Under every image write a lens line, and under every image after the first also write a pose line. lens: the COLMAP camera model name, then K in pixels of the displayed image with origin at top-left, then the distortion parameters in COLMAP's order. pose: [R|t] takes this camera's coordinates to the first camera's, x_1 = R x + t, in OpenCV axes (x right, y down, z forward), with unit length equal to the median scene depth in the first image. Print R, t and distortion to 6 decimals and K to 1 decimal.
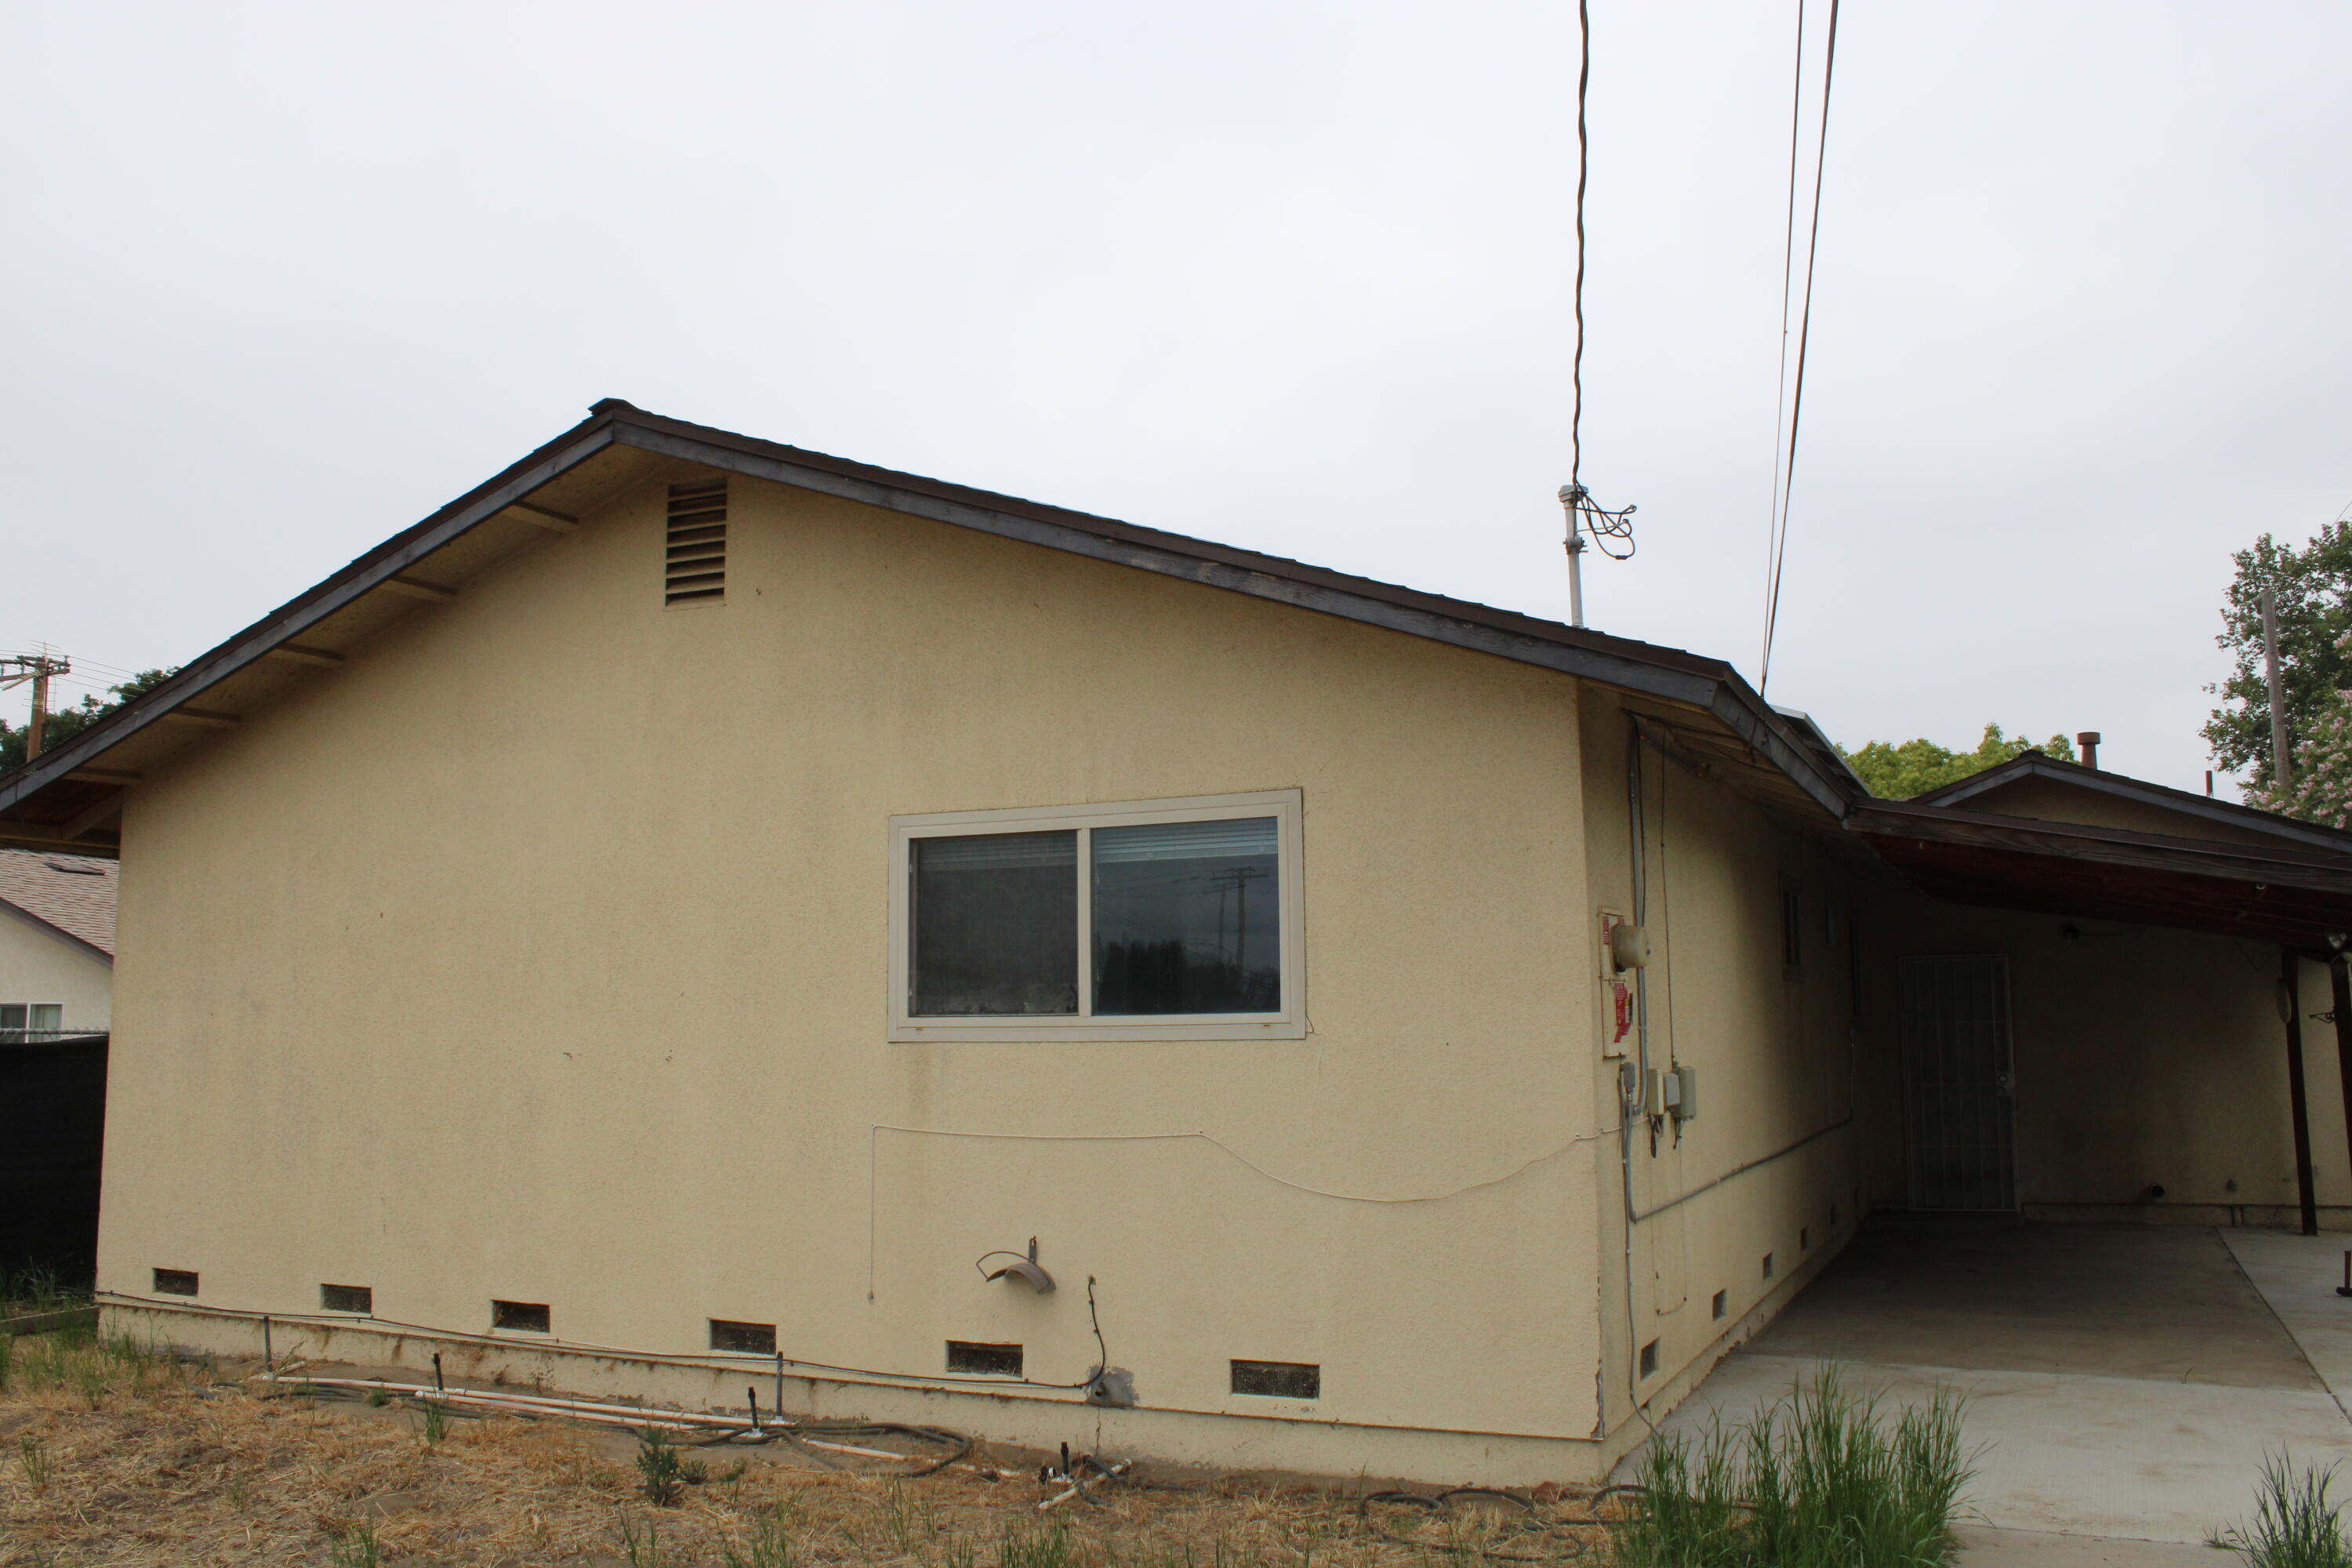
lens RADIAL K [[1963.3, 0, 1176.0], [0, 1963.3, 784.0], [0, 0, 1]] dist [-0.169729, 0.153207]
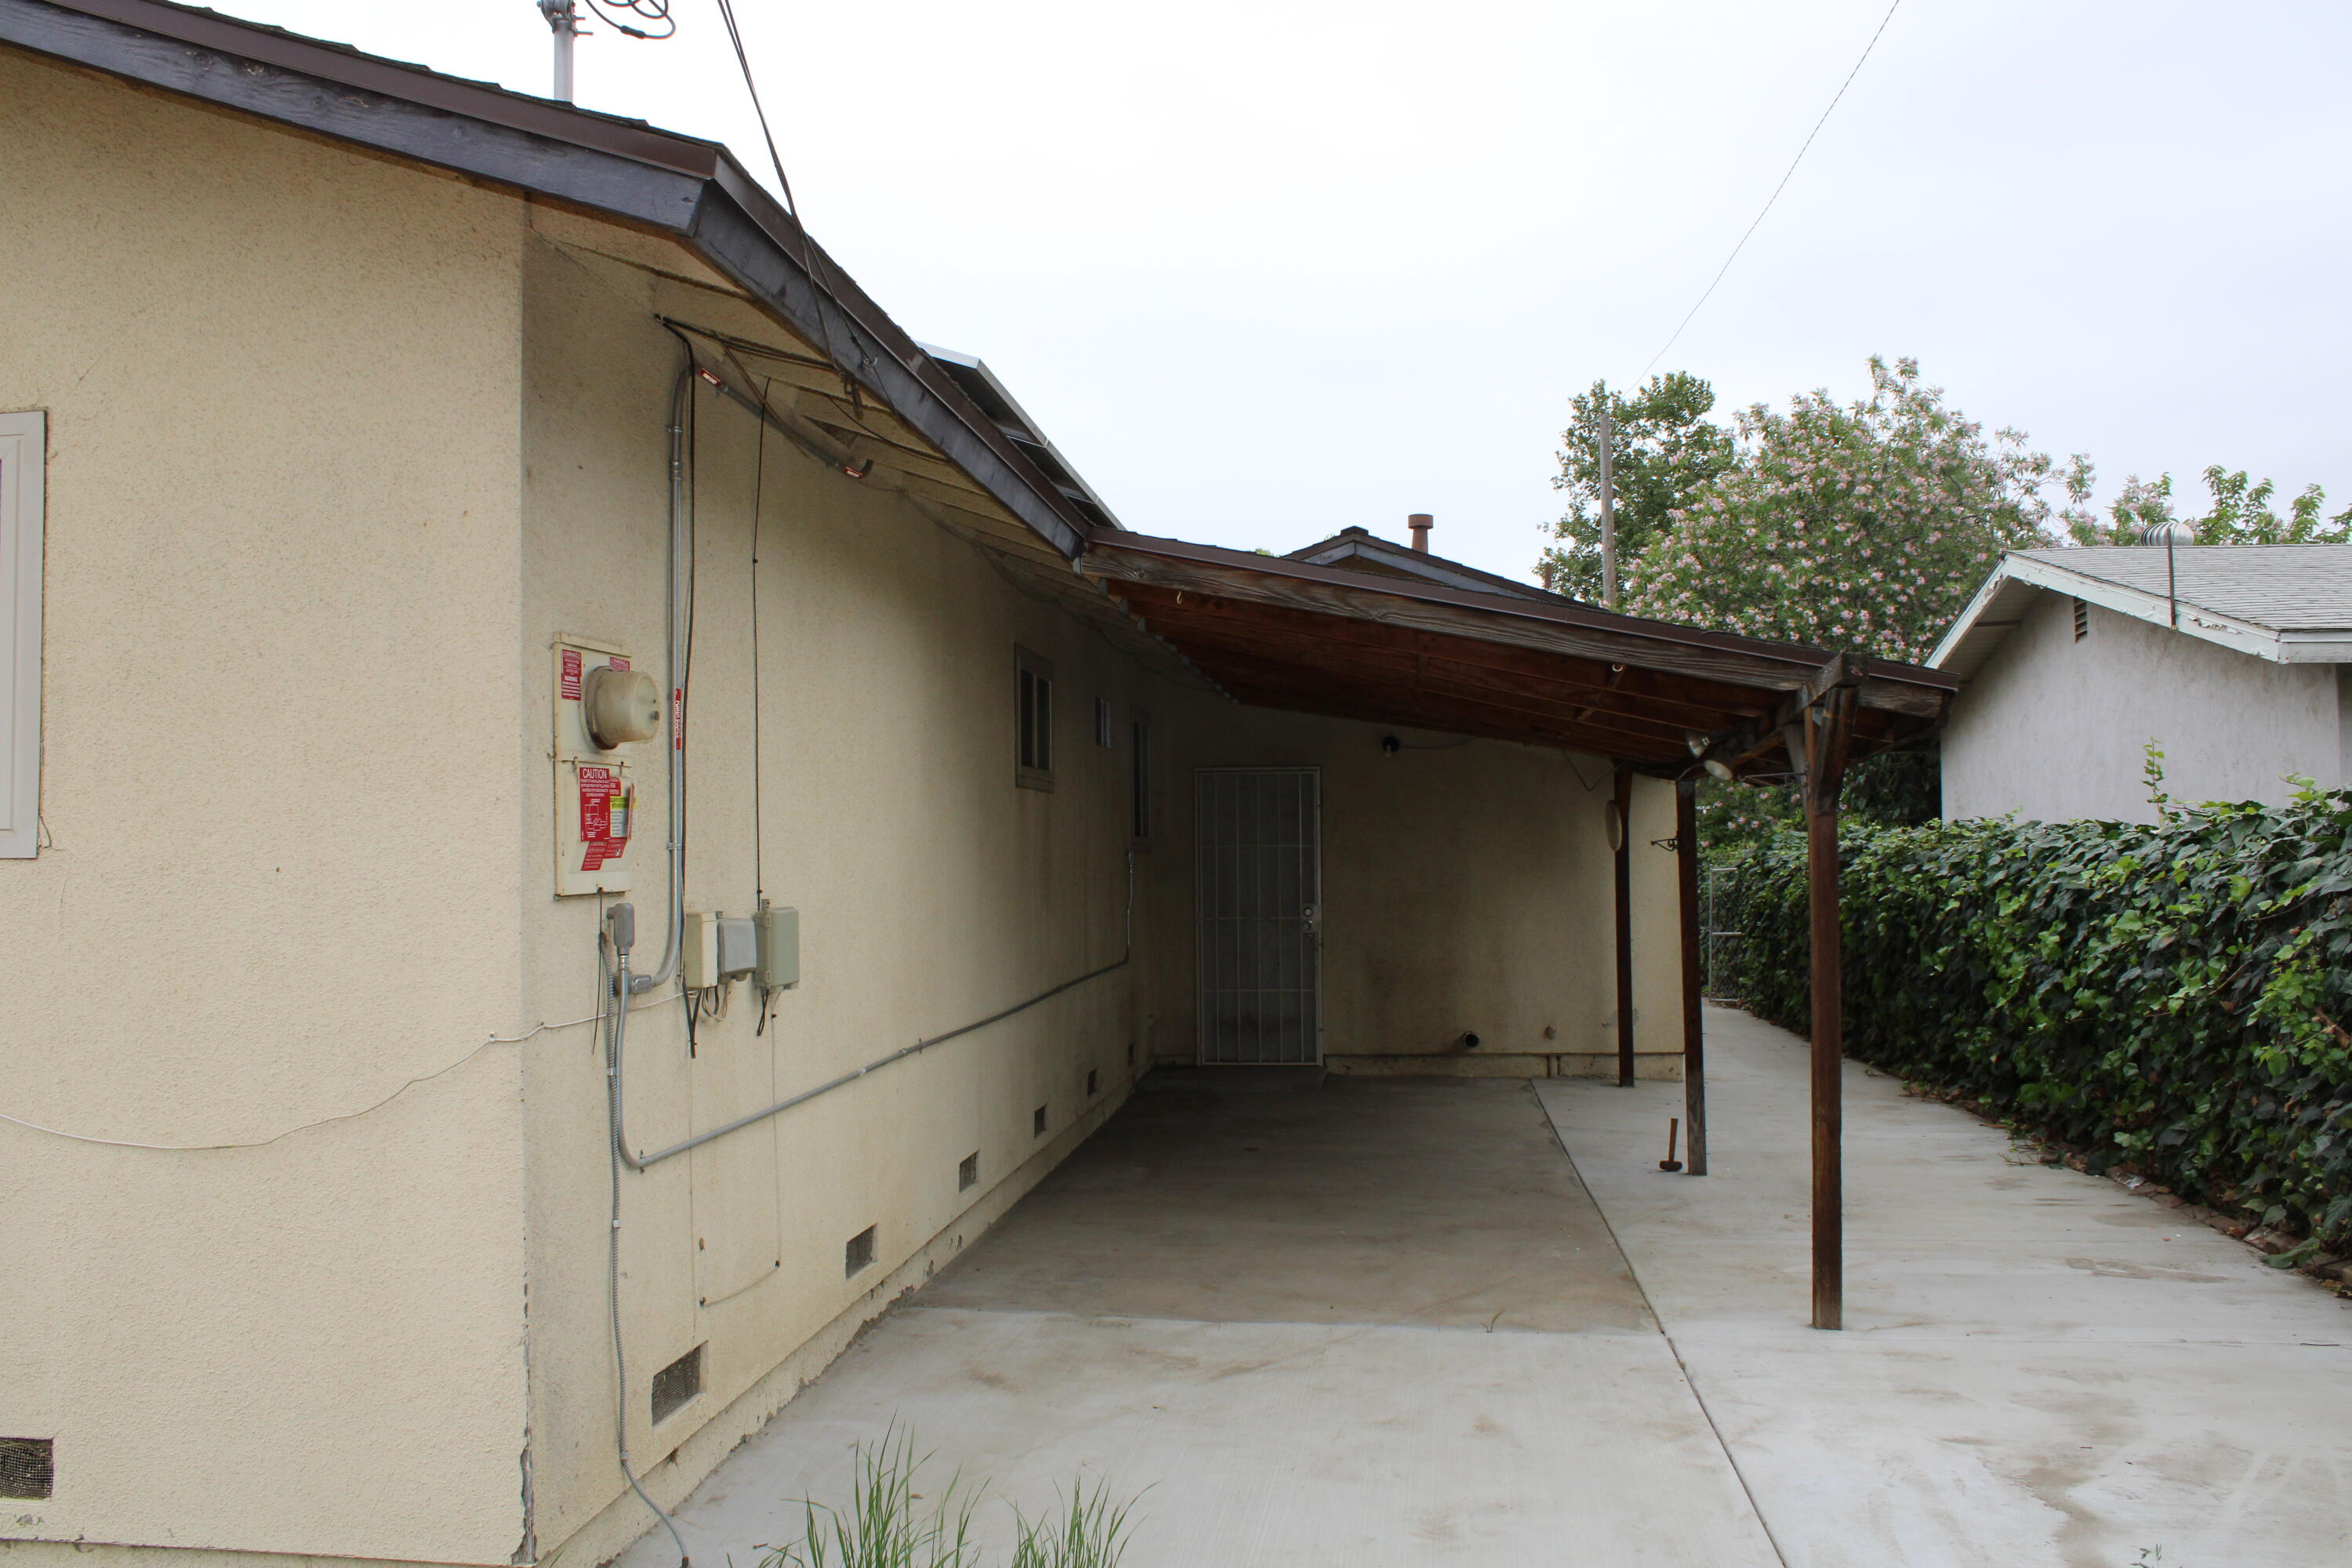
lens RADIAL K [[1963.3, 0, 1176.0], [0, 1963.3, 784.0], [0, 0, 1]] dist [-0.169729, 0.153207]
pose [[0.949065, 0.011100, 0.314885, 0.152699], [-0.040033, 0.995528, 0.085565, 0.037282], [-0.312527, -0.093812, 0.945265, 0.292873]]
